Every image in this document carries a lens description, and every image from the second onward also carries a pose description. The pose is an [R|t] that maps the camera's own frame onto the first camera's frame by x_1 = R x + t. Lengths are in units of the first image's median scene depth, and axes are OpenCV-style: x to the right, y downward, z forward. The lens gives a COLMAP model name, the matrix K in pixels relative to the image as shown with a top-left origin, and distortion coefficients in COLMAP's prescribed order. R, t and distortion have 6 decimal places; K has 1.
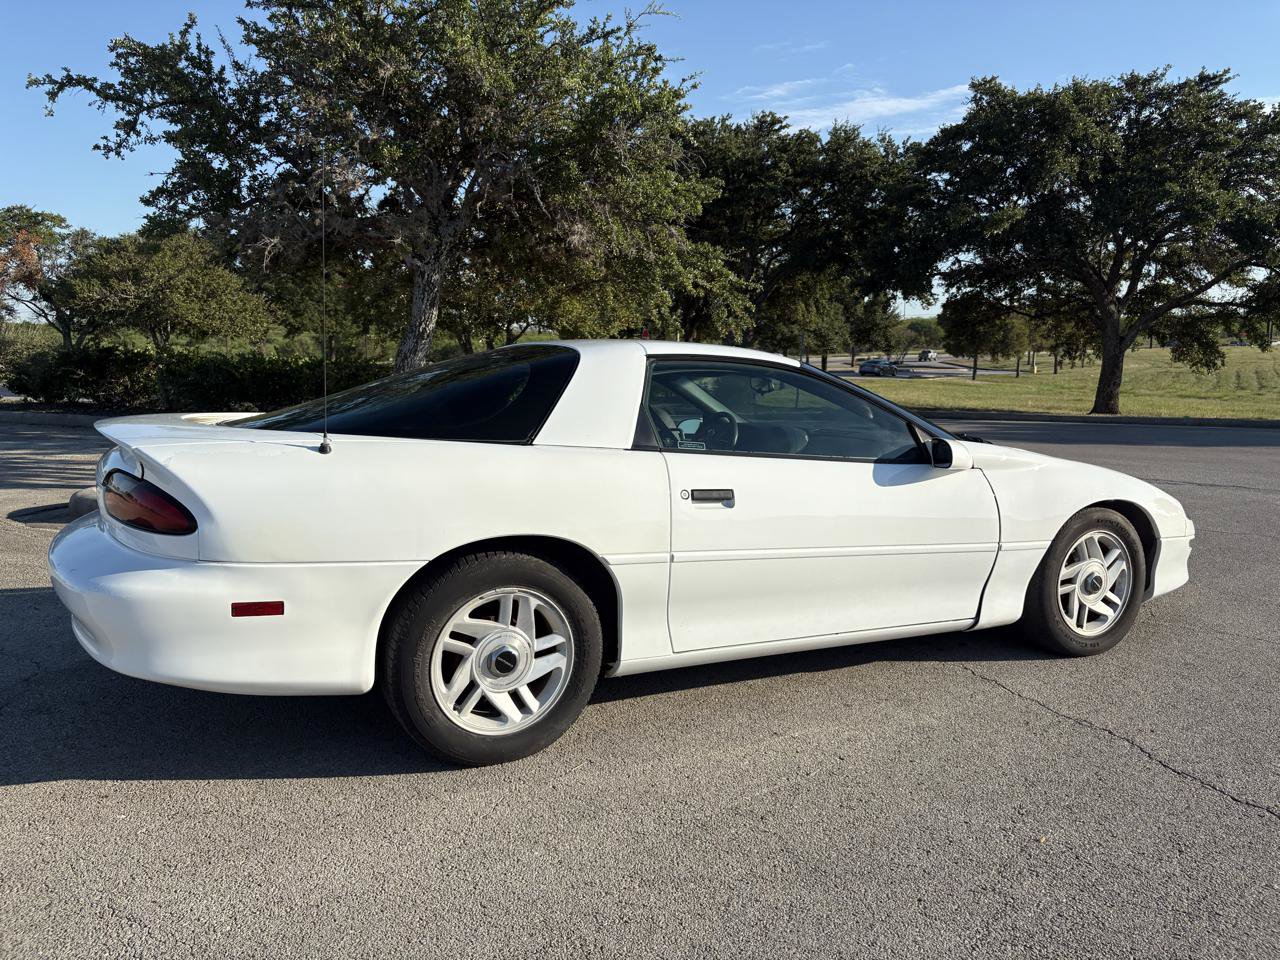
lens RADIAL K [[969.4, 0, 641.6], [0, 969.4, 478.9], [0, 0, 1]] dist [0.050234, -0.060430]
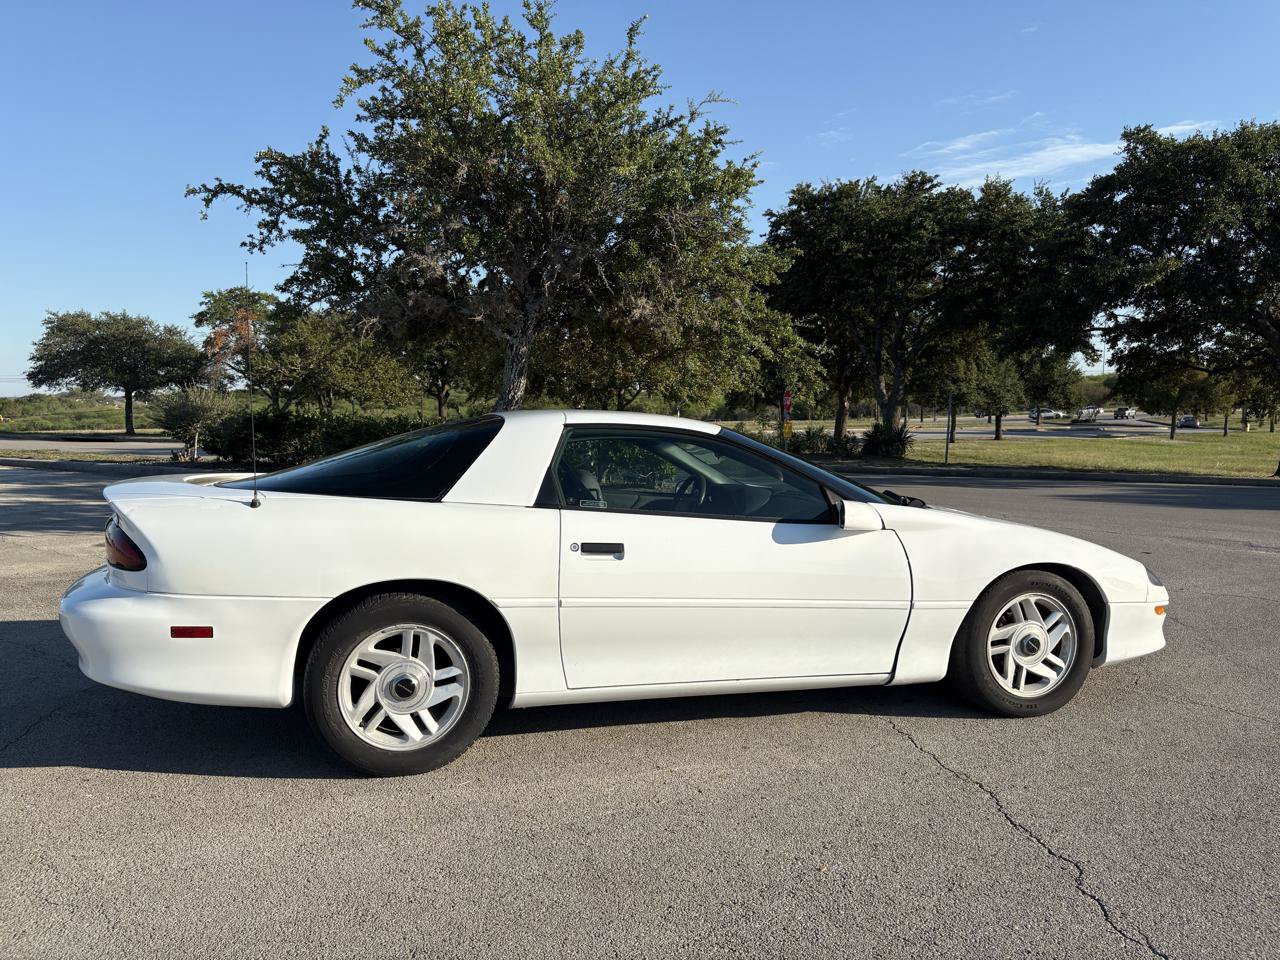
lens RADIAL K [[969.4, 0, 638.3], [0, 969.4, 491.5], [0, 0, 1]] dist [0.038454, -0.037562]
pose [[0.982933, 0.008483, -0.183770, 0.127094], [-0.017253, 0.998784, -0.046176, 0.000622], [0.183155, 0.048558, 0.981884, -0.039573]]
